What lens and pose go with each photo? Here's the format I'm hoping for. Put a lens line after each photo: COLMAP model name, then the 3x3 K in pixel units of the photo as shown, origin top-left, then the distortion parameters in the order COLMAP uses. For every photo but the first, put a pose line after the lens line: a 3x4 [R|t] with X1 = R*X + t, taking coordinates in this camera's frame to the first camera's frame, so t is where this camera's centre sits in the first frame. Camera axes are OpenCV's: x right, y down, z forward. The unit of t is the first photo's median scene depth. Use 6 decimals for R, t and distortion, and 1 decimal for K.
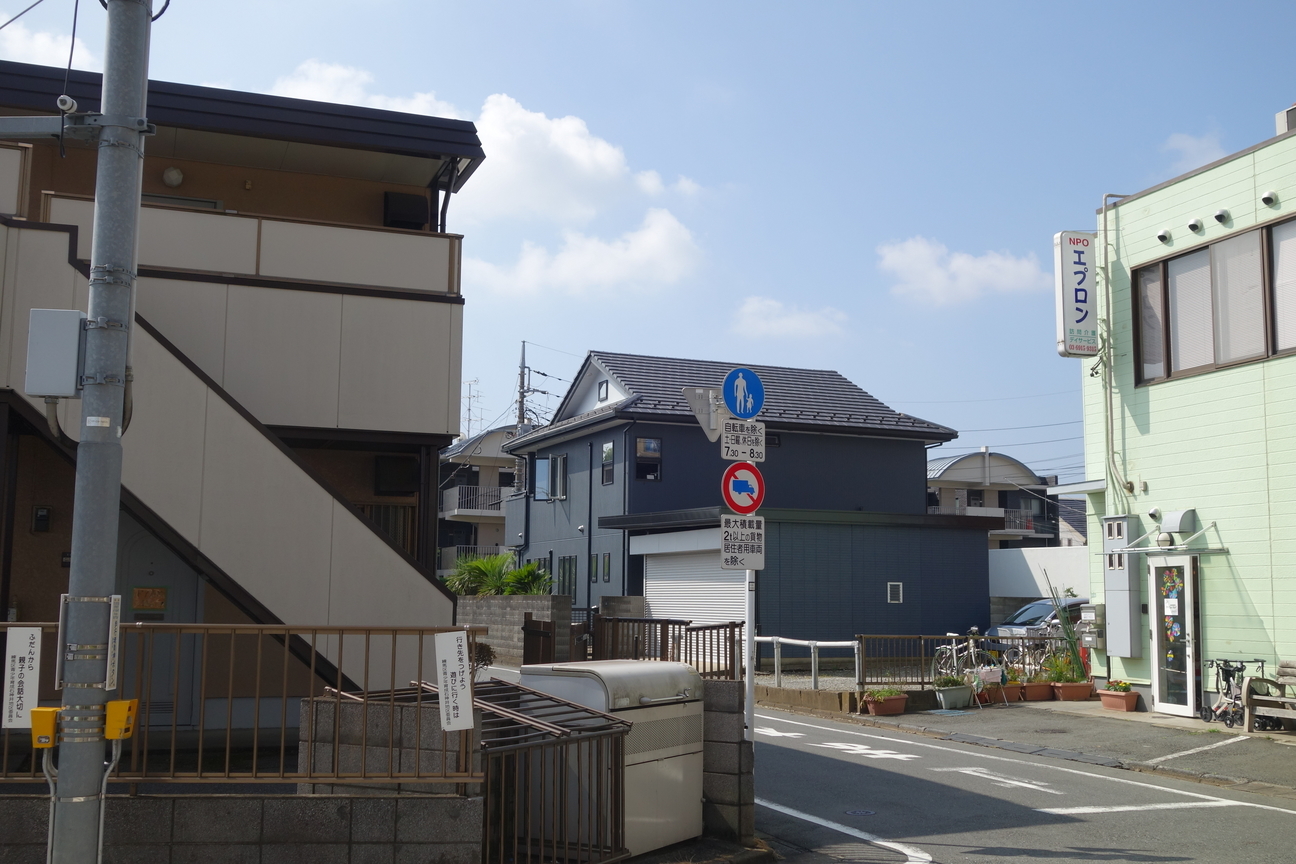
lens RADIAL K [[1385.0, 0, 648.0], [0, 1385.0, 432.0], [0, 0, 1]] dist [-0.001713, -0.006586]
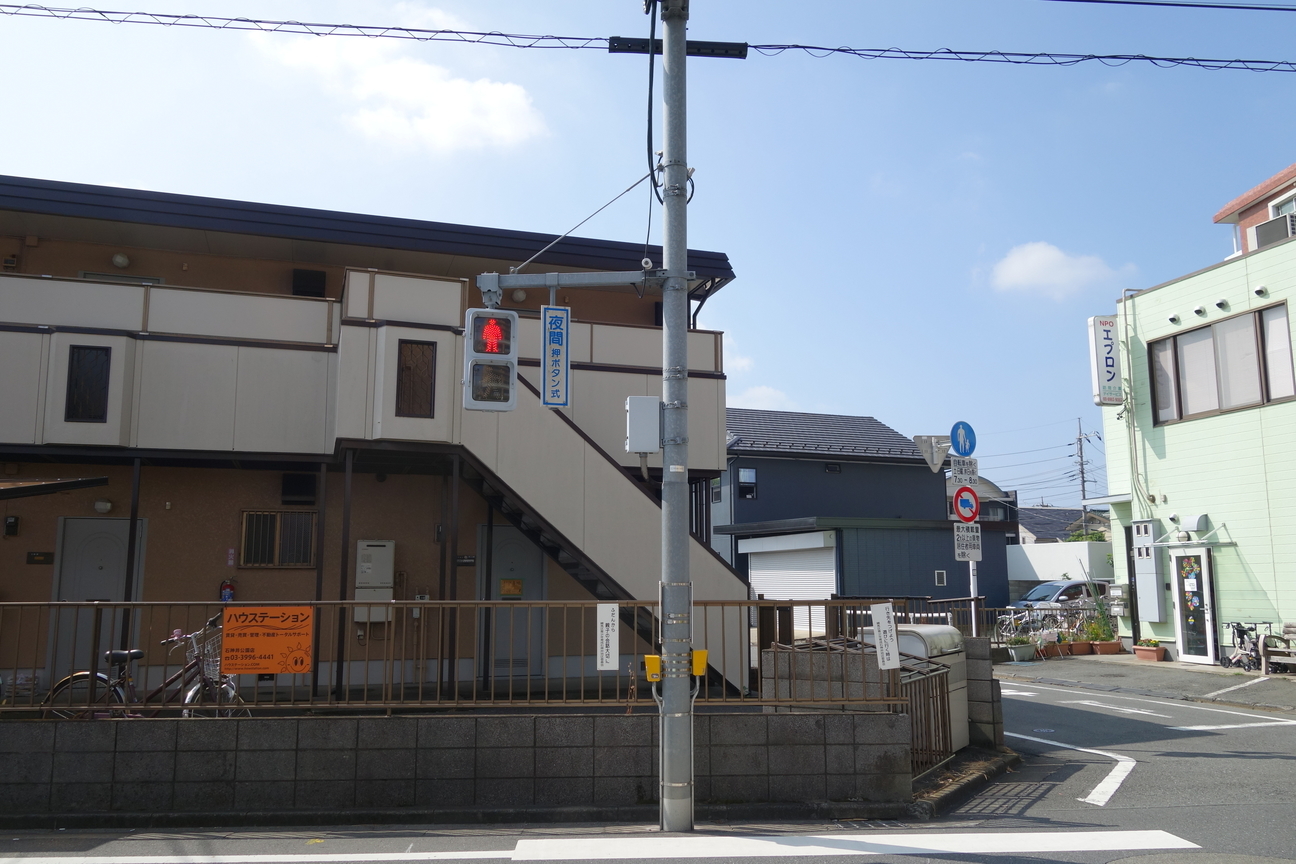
lens RADIAL K [[1021.7, 0, 648.0], [0, 1021.7, 432.0], [0, 0, 1]] dist [-0.004837, -0.002489]
pose [[0.999183, -0.017637, -0.036363, -0.124687], [0.016527, 0.999395, -0.030594, -0.004480], [0.036881, 0.029968, 0.998870, -0.044794]]
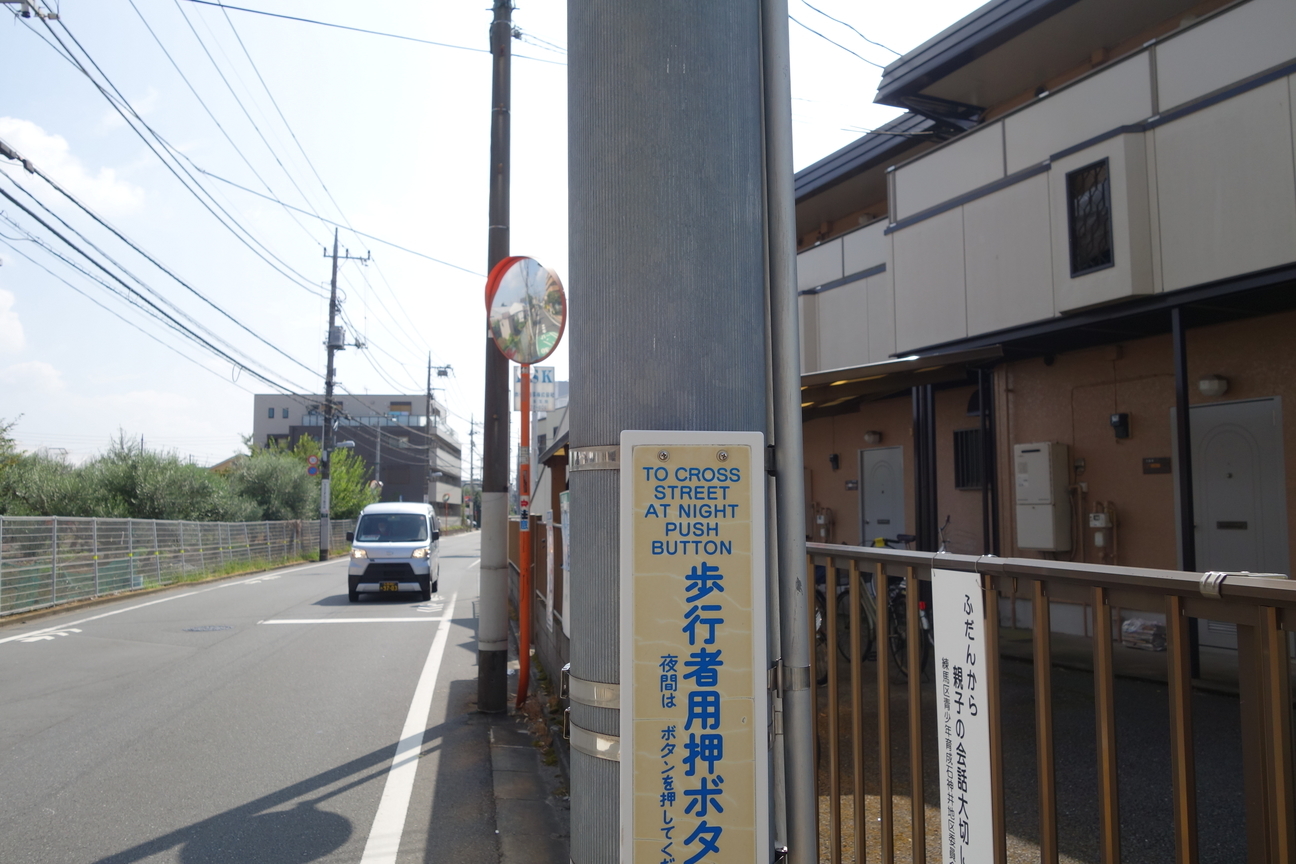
lens RADIAL K [[1021.7, 0, 648.0], [0, 1021.7, 432.0], [0, 0, 1]] dist [-0.004837, -0.002489]
pose [[0.087970, -0.091152, -0.991944, -0.079003], [0.130683, 0.988254, -0.079223, 0.041305], [0.987514, -0.122661, 0.098849, 0.315093]]
